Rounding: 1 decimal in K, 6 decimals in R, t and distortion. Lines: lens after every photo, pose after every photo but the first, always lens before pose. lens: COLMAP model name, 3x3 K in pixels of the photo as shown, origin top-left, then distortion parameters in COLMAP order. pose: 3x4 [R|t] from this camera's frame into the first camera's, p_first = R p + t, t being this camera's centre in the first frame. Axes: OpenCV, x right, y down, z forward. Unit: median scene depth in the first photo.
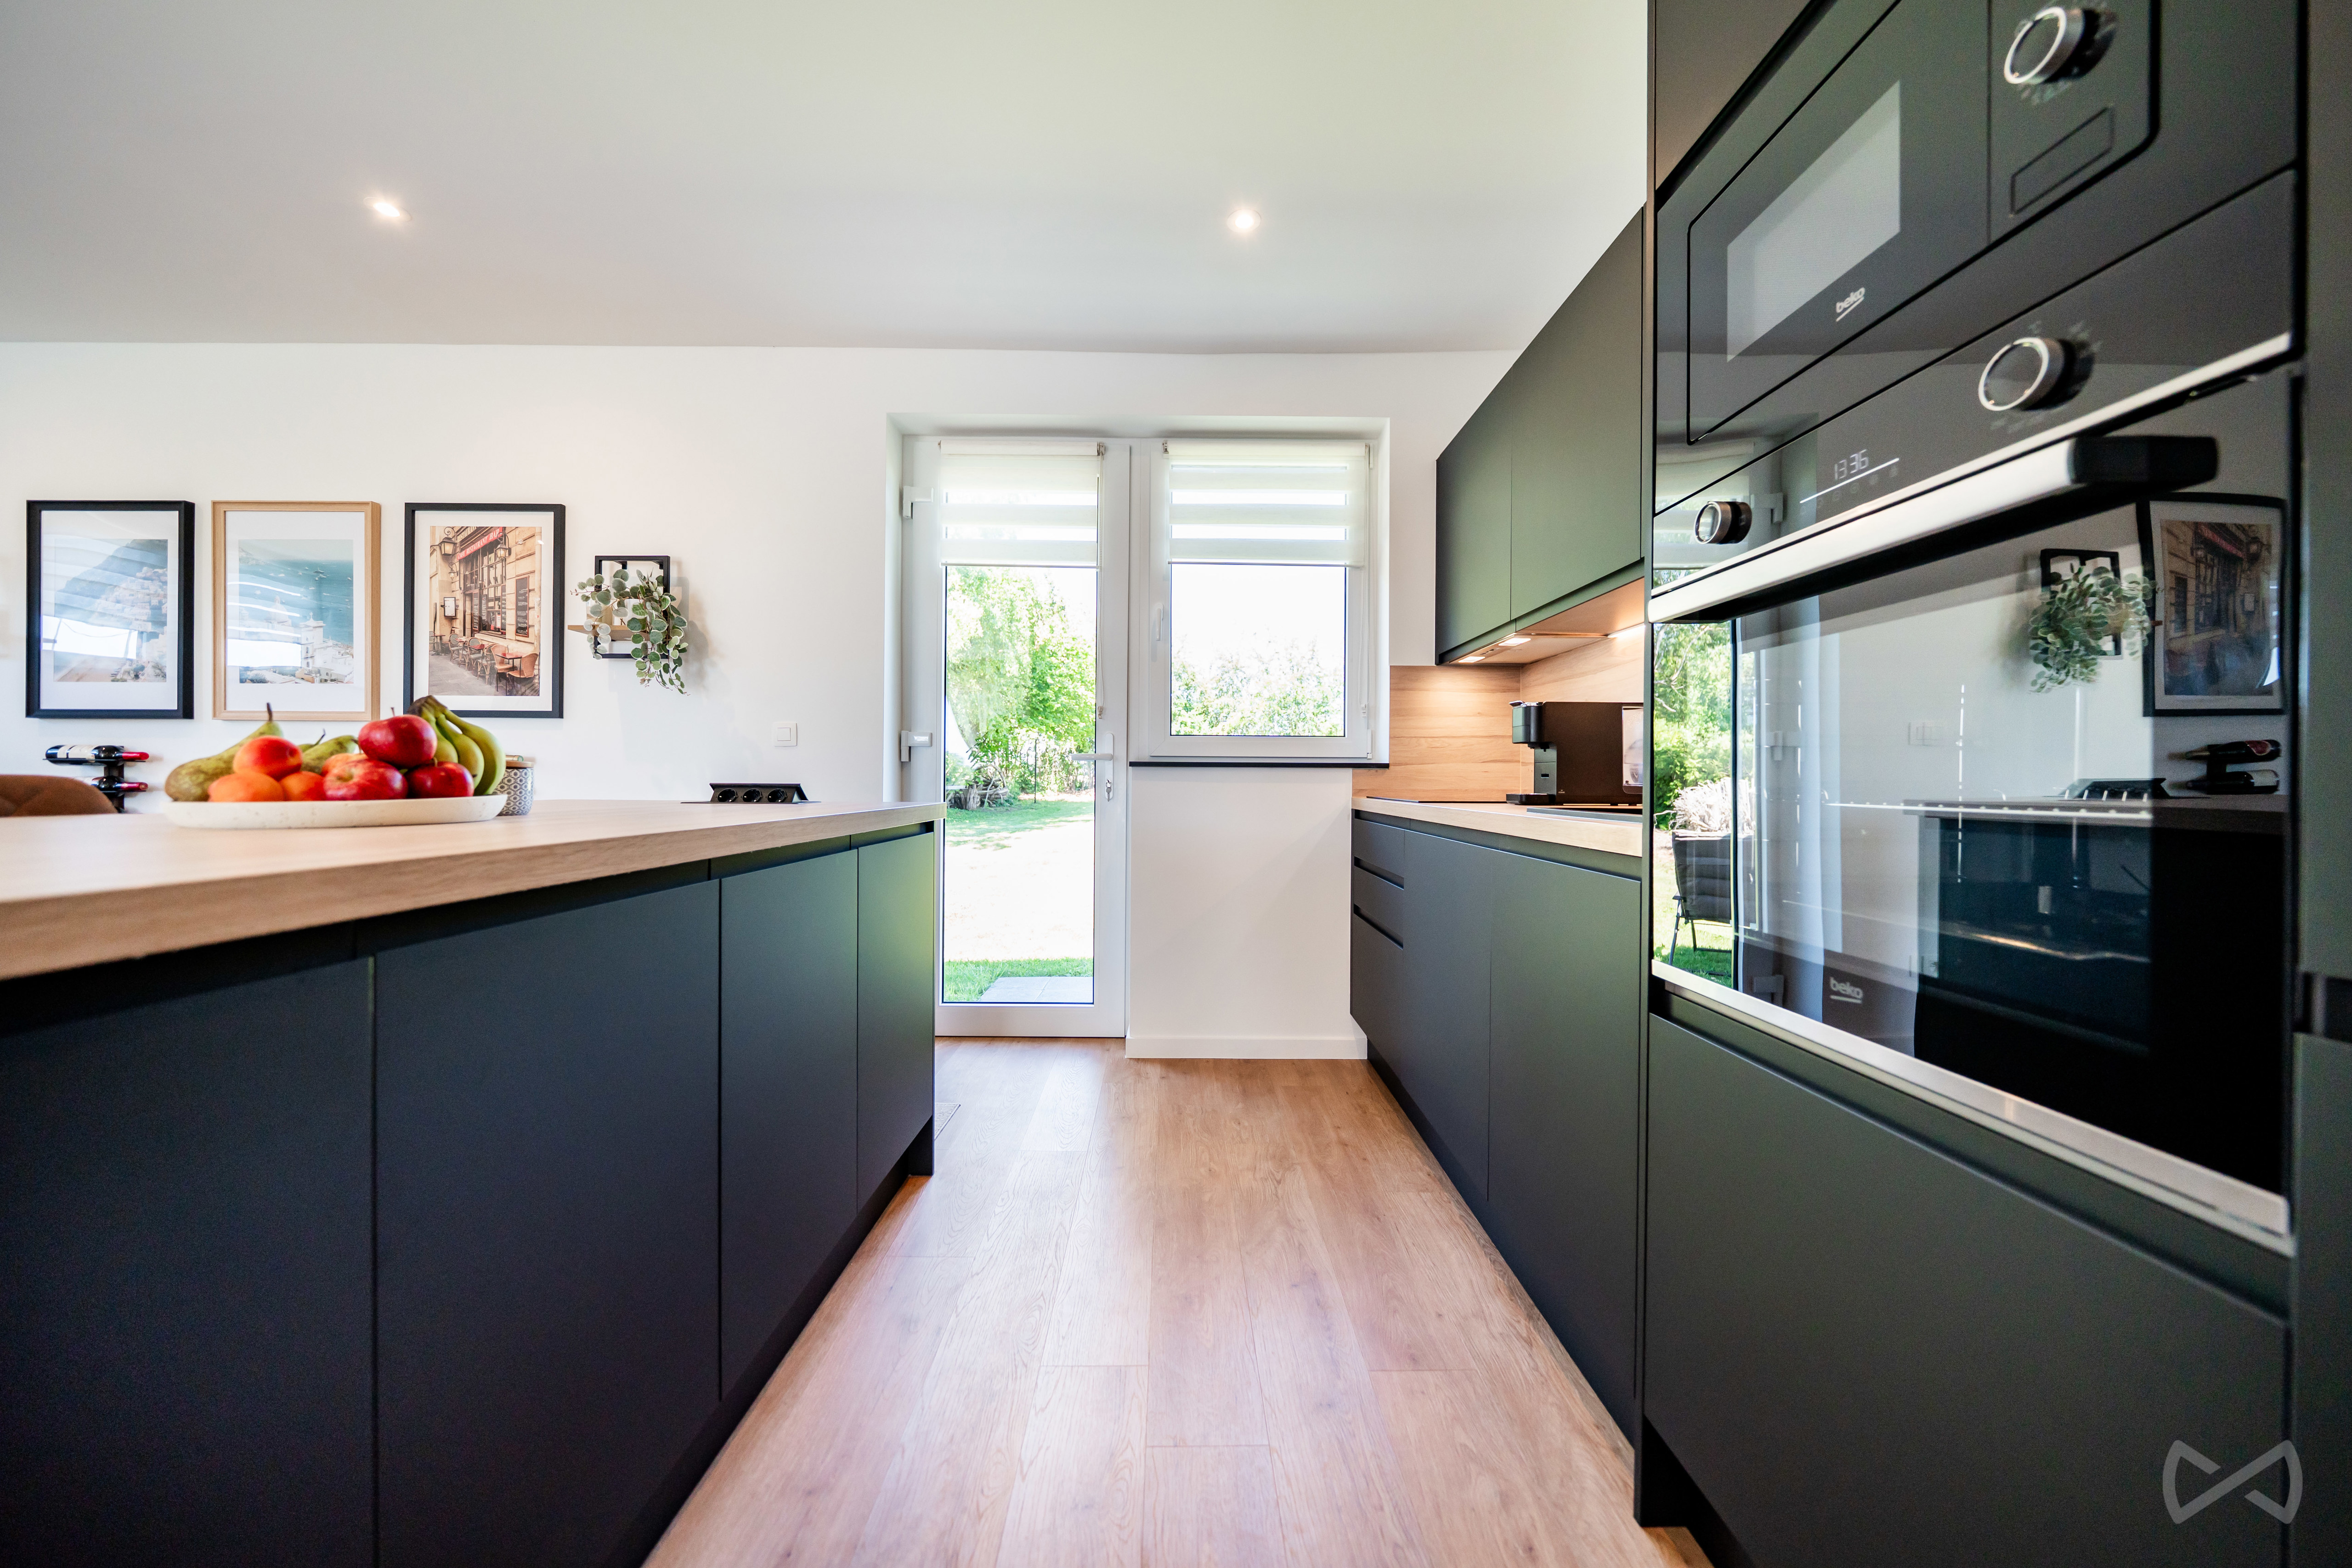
lens RADIAL K [[805.7, 0, 1184.2], [0, 805.7, 783.8], [0, 0, 1]] dist [-0.006941, 0.000051]
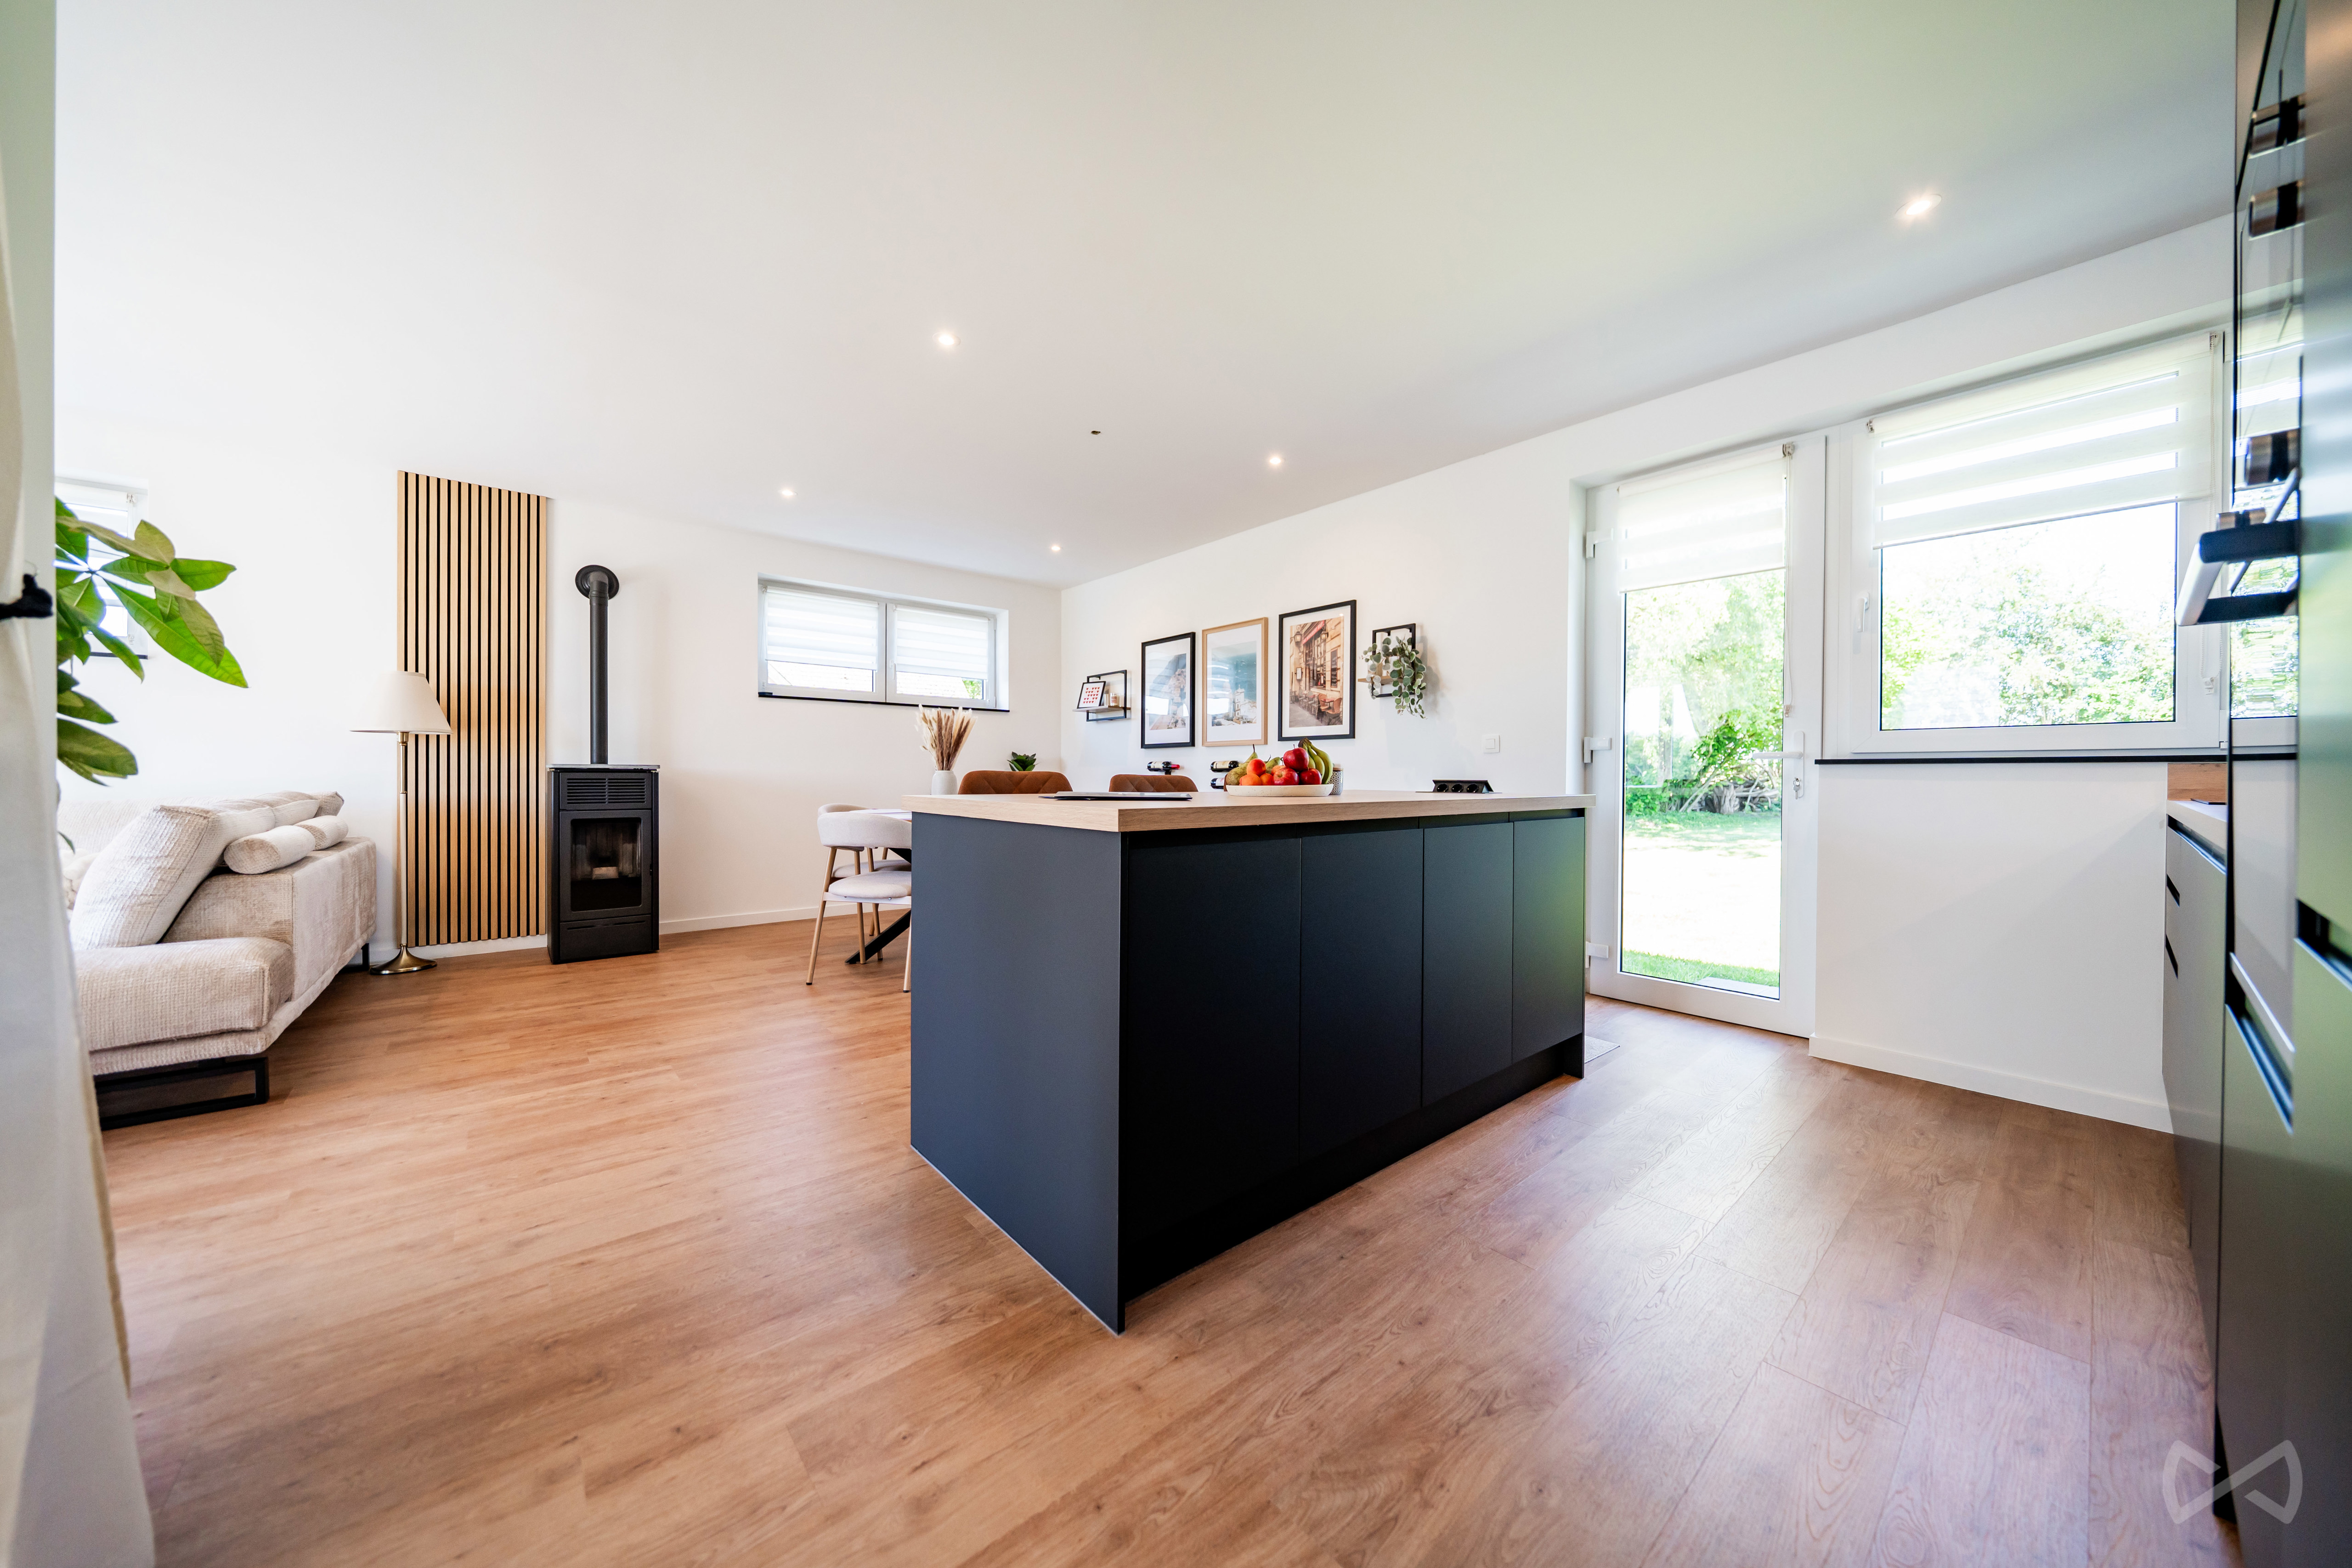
lens RADIAL K [[805.7, 0, 1184.2], [0, 805.7, 783.8], [0, 0, 1]] dist [-0.006941, 0.000051]
pose [[0.648047, 0.003893, -0.761590, 0.196905], [-0.004331, 0.999990, 0.001426, 0.005091], [0.761588, 0.002375, 0.648058, -0.259115]]
